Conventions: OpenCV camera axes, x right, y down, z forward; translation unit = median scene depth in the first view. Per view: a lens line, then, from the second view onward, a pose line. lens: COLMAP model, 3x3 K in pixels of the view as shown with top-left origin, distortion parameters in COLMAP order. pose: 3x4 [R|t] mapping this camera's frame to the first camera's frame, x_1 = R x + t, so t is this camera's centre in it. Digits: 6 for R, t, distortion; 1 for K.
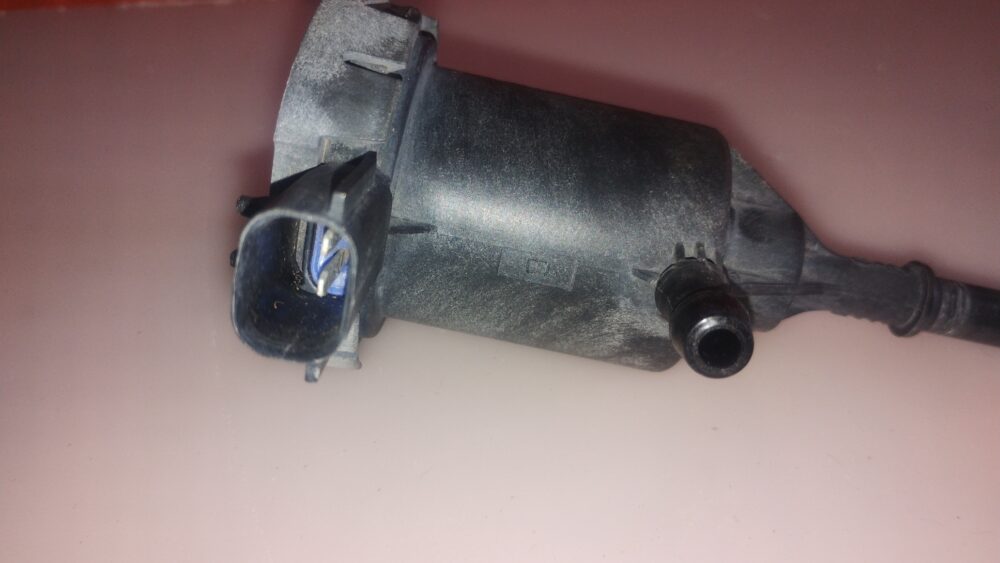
lens RADIAL K [[782.7, 0, 498.7], [0, 782.7, 310.1], [0, 0, 1]] dist [0.004369, -0.001206]
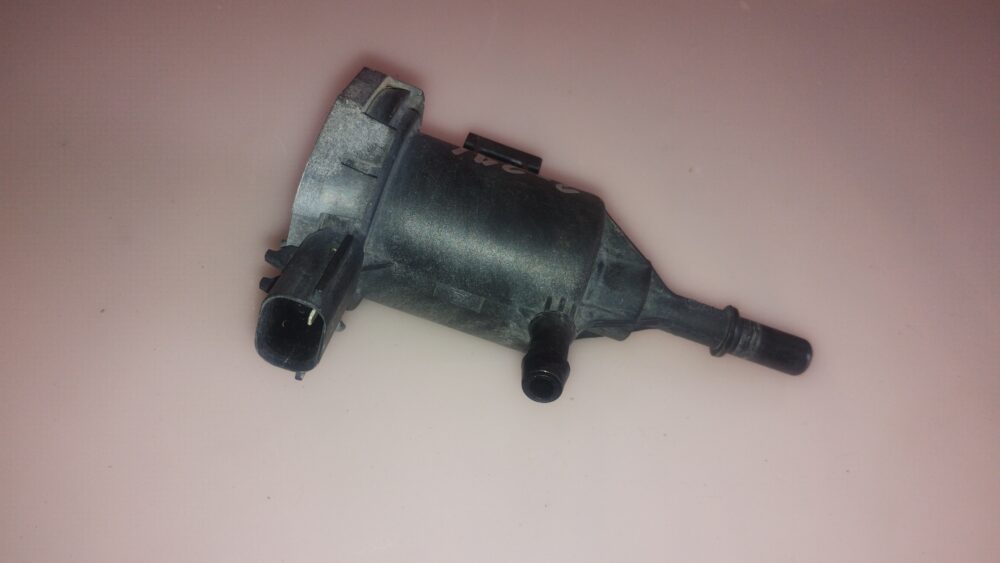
lens RADIAL K [[747.7, 0, 500.0], [0, 747.7, 281.5], [0, 0, 1]] dist [0.051256, -0.062860]
pose [[0.990212, 0.136925, -0.027035, 0.171473], [-0.128236, 0.969036, 0.211010, -0.416658], [0.055091, -0.205478, 0.977110, -0.436645]]
